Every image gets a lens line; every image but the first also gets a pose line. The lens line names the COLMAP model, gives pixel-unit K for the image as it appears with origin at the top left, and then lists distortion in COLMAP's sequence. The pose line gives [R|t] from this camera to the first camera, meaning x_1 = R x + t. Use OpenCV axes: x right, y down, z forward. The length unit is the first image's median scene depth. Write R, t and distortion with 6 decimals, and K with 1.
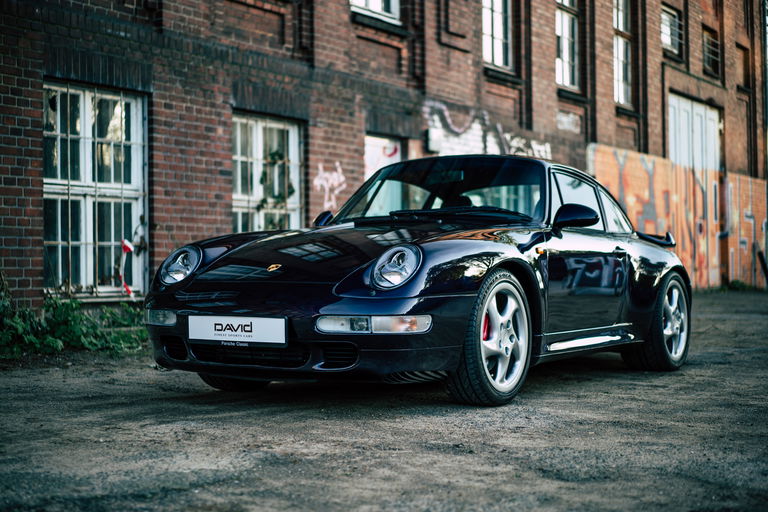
lens RADIAL K [[1199.7, 0, 384.0], [0, 1199.7, 256.0], [0, 0, 1]] dist [0.150178, -1.035994]
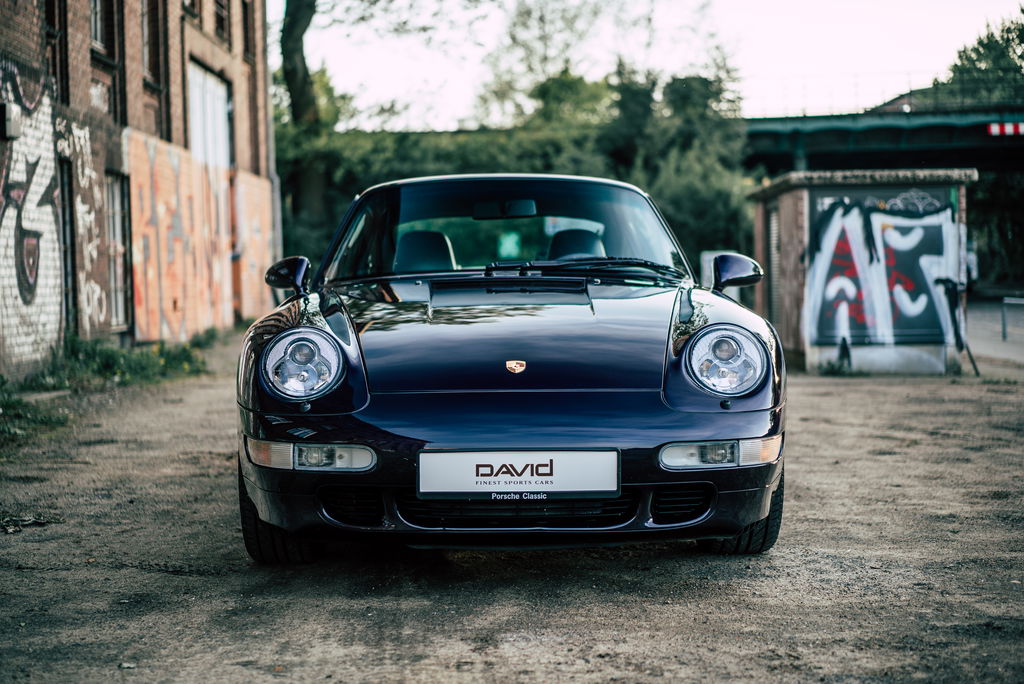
lens RADIAL K [[1657.6, 0, 512.0], [0, 1657.6, 342.0], [0, 0, 1]] dist [-0.037621, -0.161950]
pose [[0.849740, -0.027458, 0.526487, -0.141867], [0.005575, 0.999055, 0.043107, -0.010288], [-0.527173, -0.033695, 0.849090, 0.073214]]
